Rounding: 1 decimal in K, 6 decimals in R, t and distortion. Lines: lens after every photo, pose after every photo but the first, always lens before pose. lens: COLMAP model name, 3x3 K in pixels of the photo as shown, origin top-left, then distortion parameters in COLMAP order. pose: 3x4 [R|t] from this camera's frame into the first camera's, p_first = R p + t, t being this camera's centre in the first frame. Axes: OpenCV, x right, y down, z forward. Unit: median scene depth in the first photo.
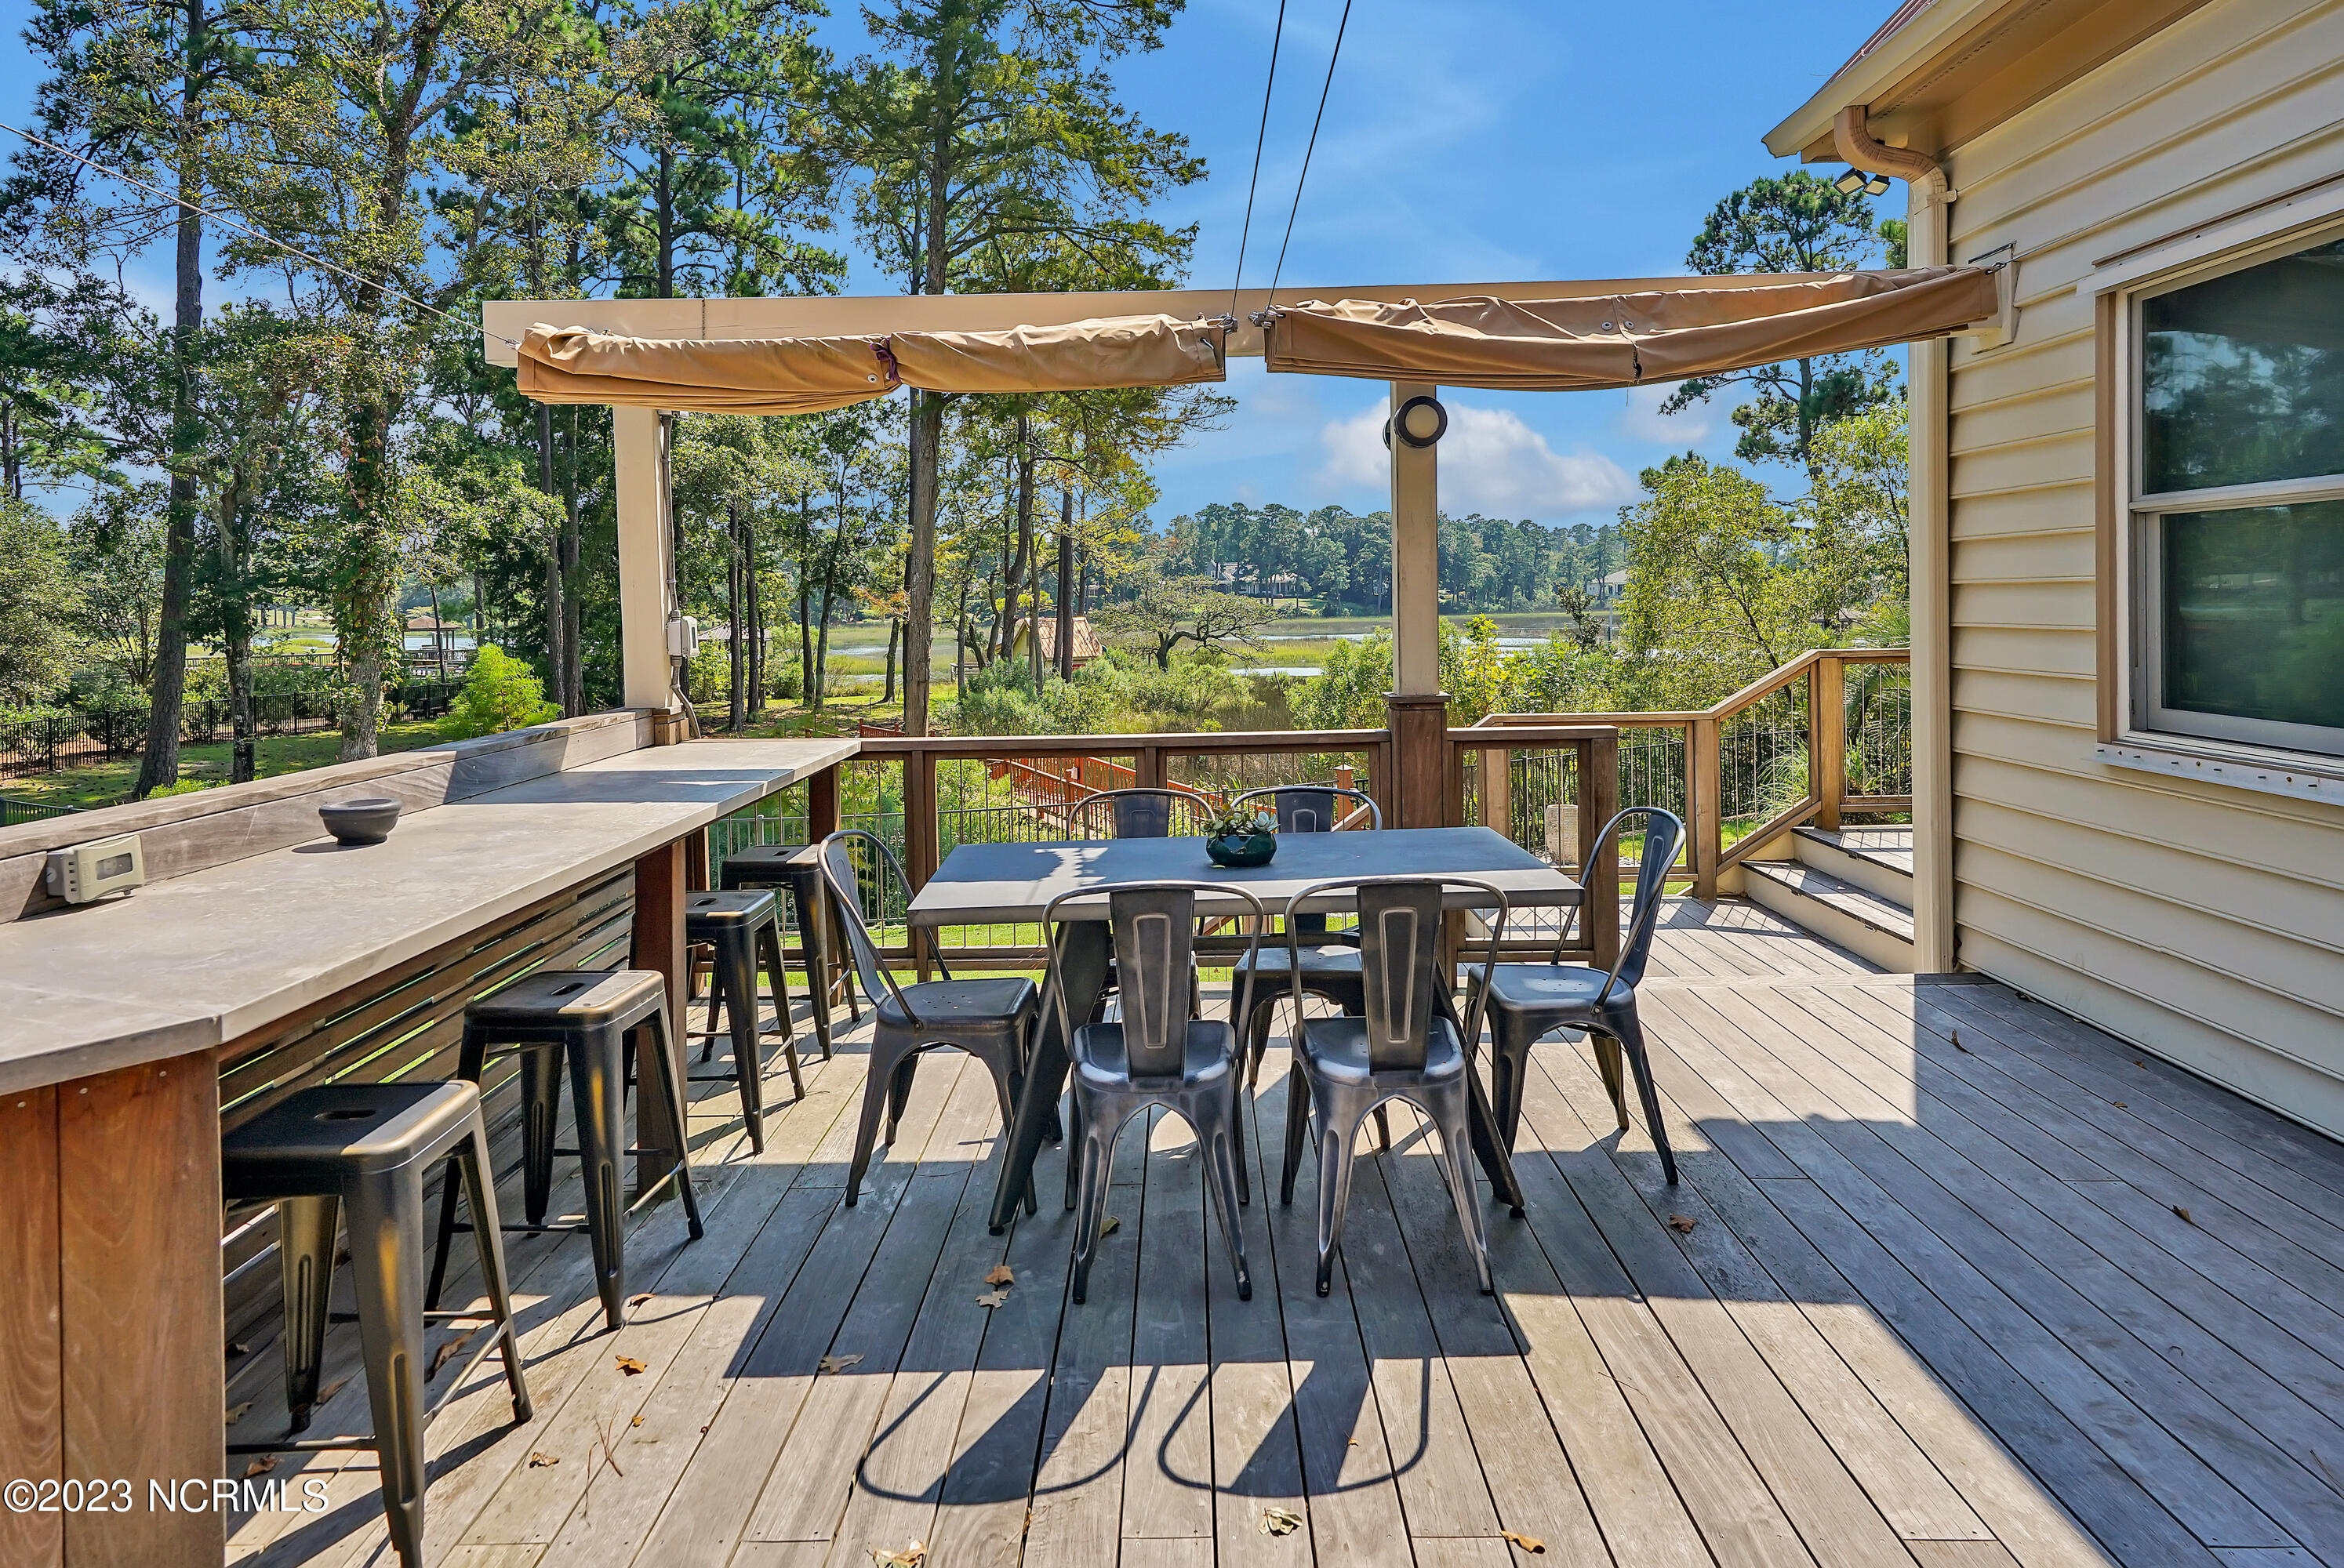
lens RADIAL K [[1354.0, 0, 1171.6], [0, 1354.0, 625.8], [0, 0, 1]] dist [0.051178, -0.001440]
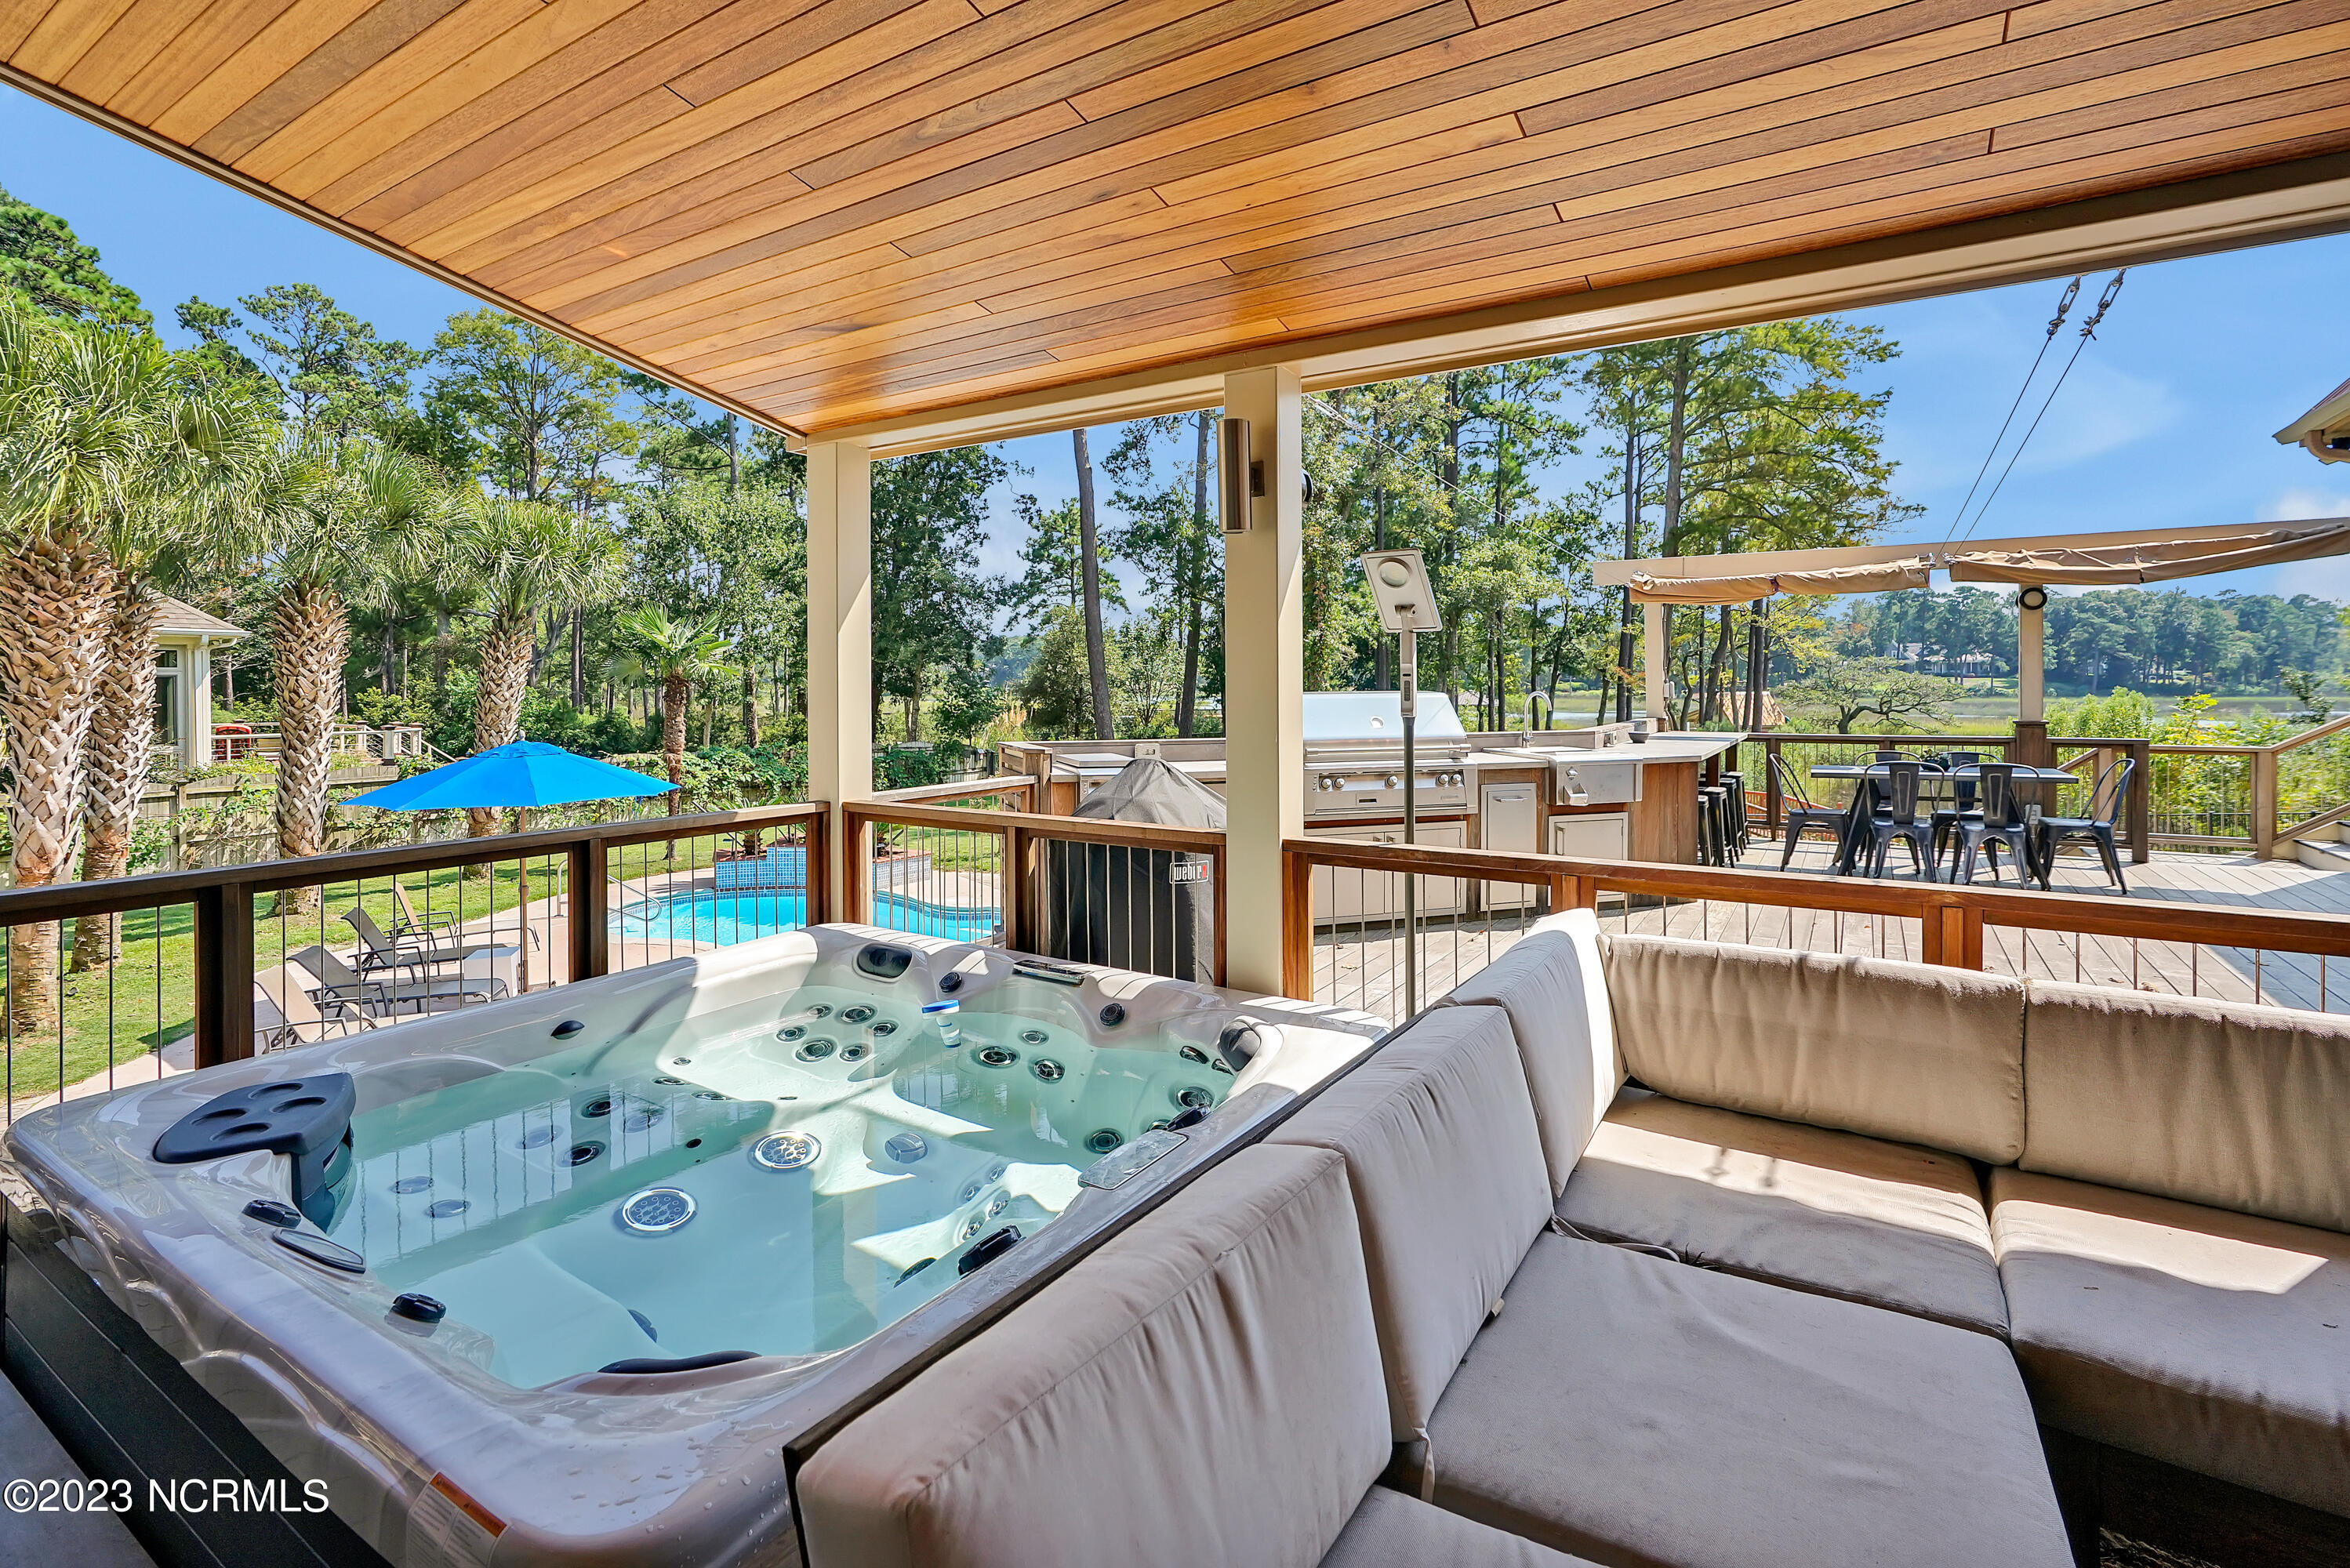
lens RADIAL K [[1099.0, 0, 1171.6], [0, 1099.0, 685.6], [0, 0, 1]] dist [-0.012616, 0.000465]
pose [[0.851157, 0.014690, -0.524705, -0.009482], [-0.019506, 0.999803, -0.003651, 0.003183], [0.524548, 0.013342, 0.851276, -0.150336]]
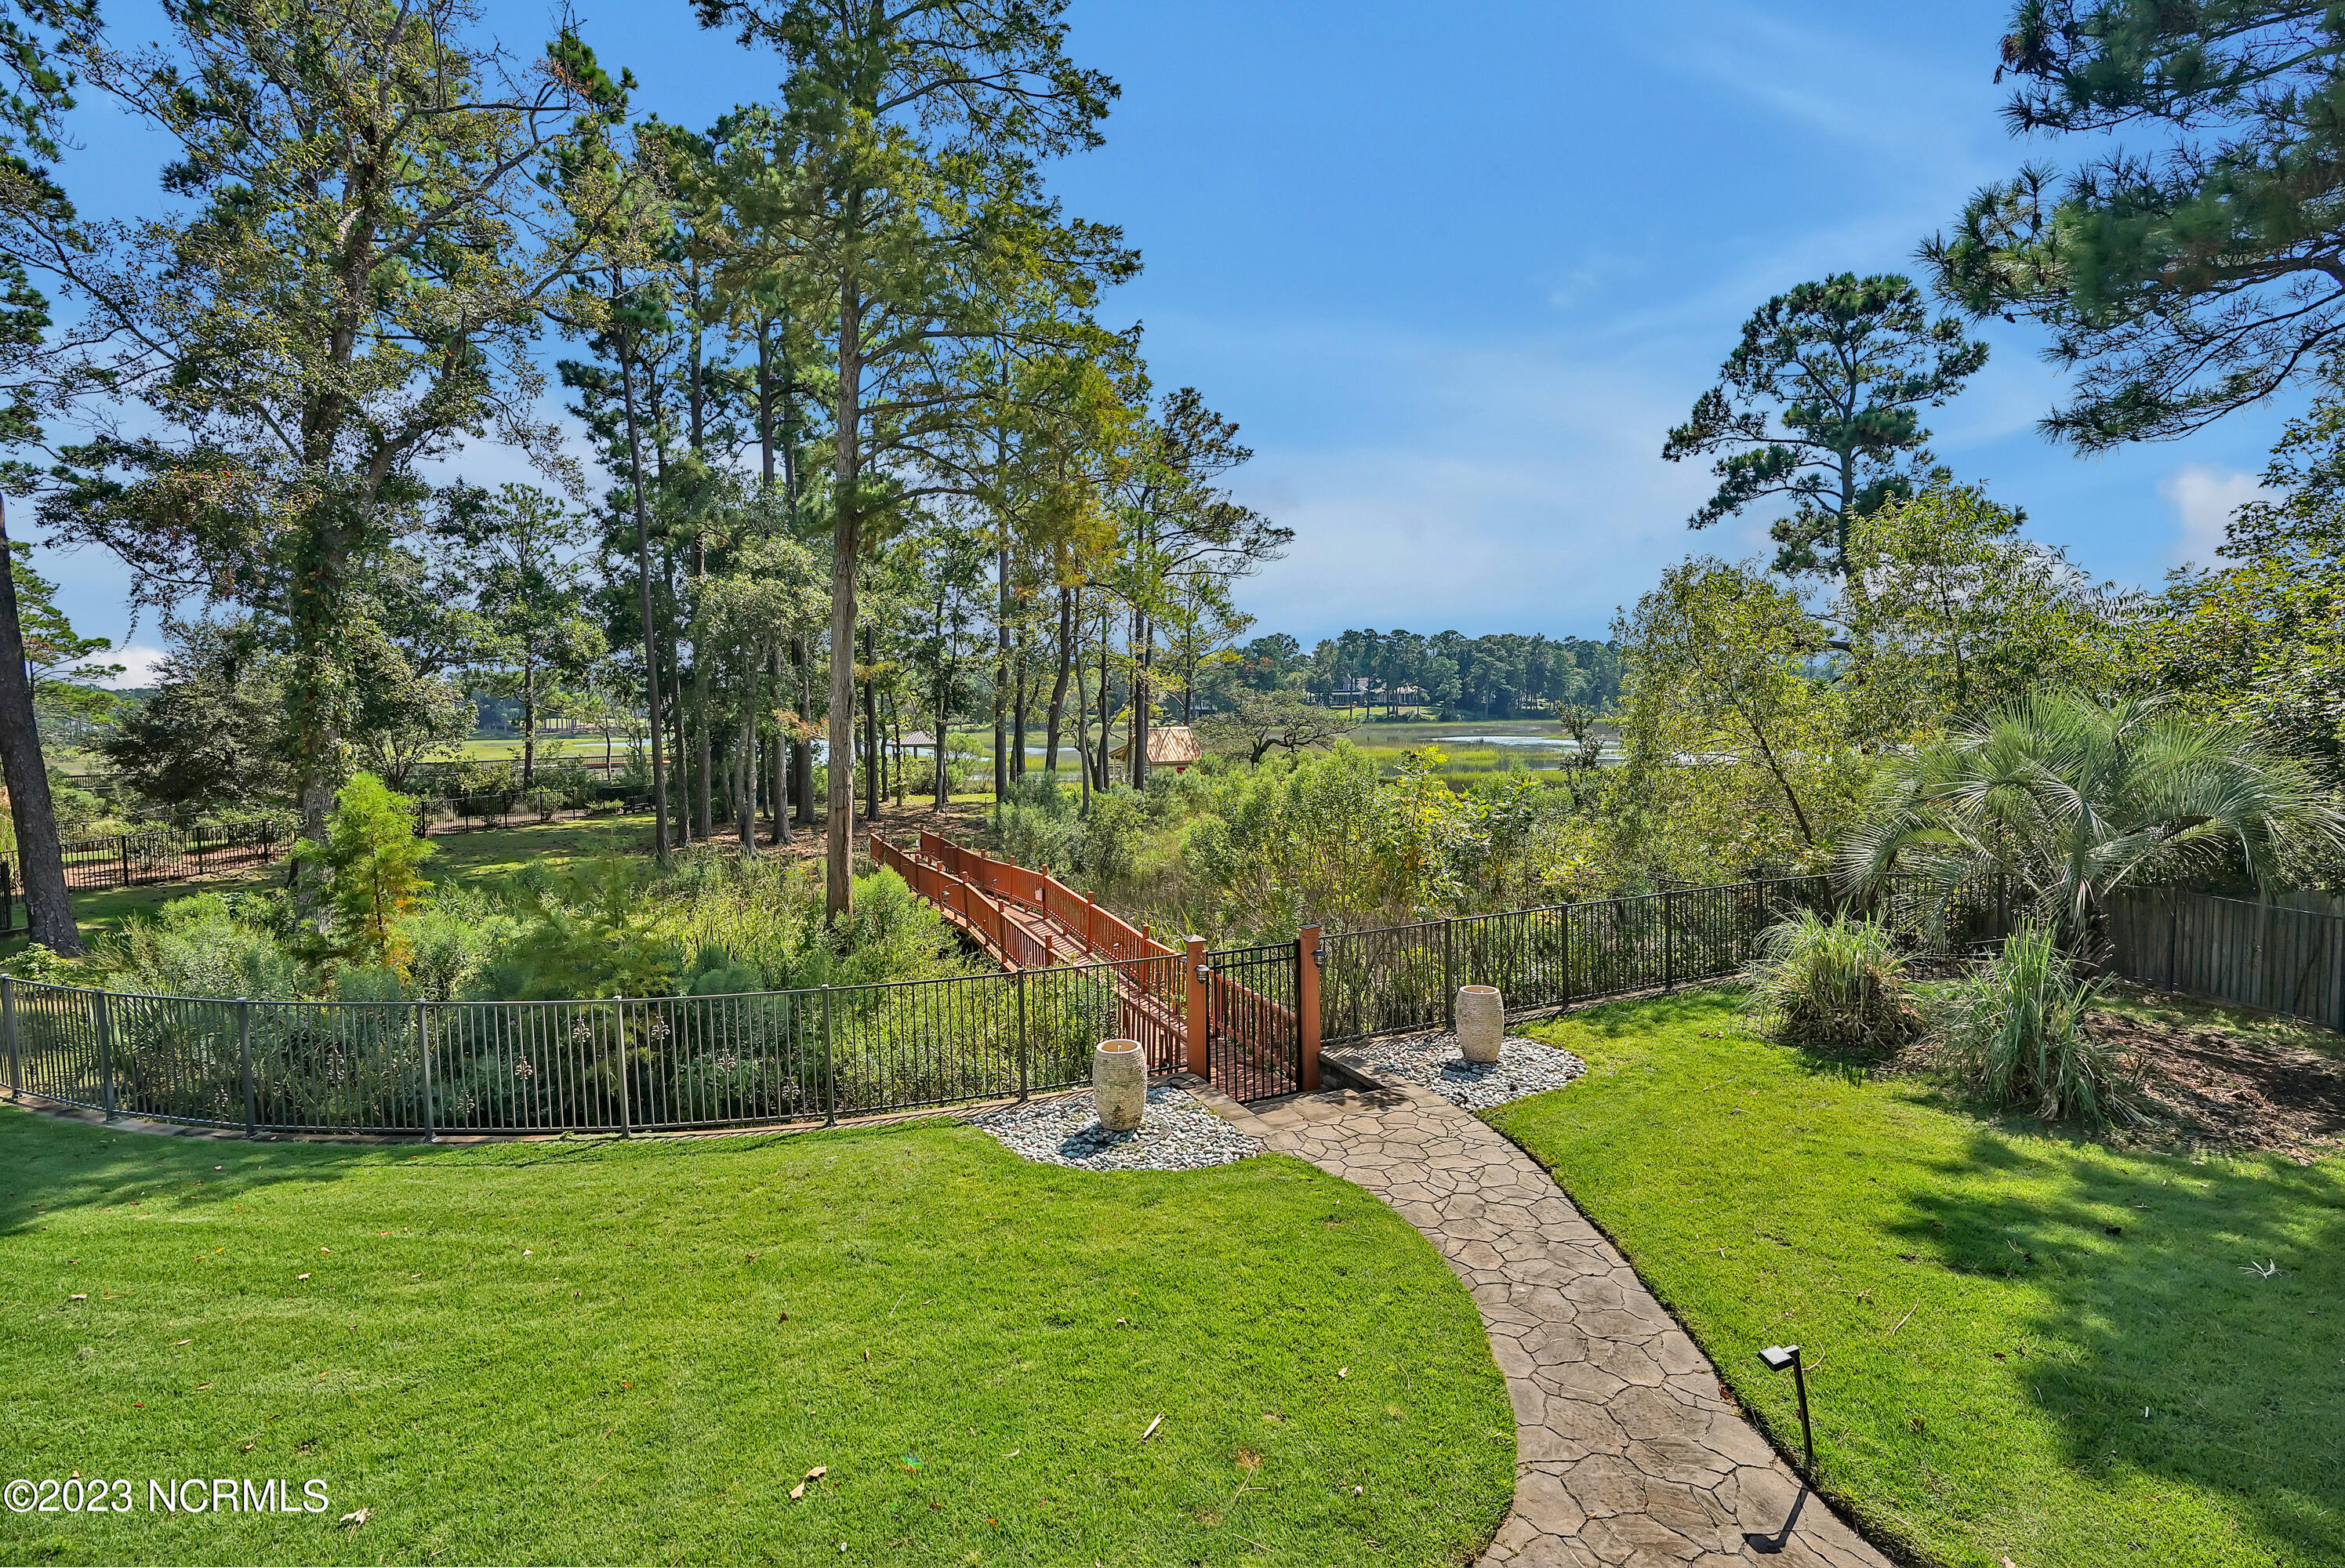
lens RADIAL K [[1041.1, 0, 1132.0], [0, 1041.1, 787.3], [0, 0, 1]] dist [-0.041557, 0.004870]
pose [[0.982536, 0.012315, -0.185665, 0.096801], [-0.001500, 0.998299, 0.058278, -0.011226], [0.186067, -0.056981, 0.980883, 0.180349]]
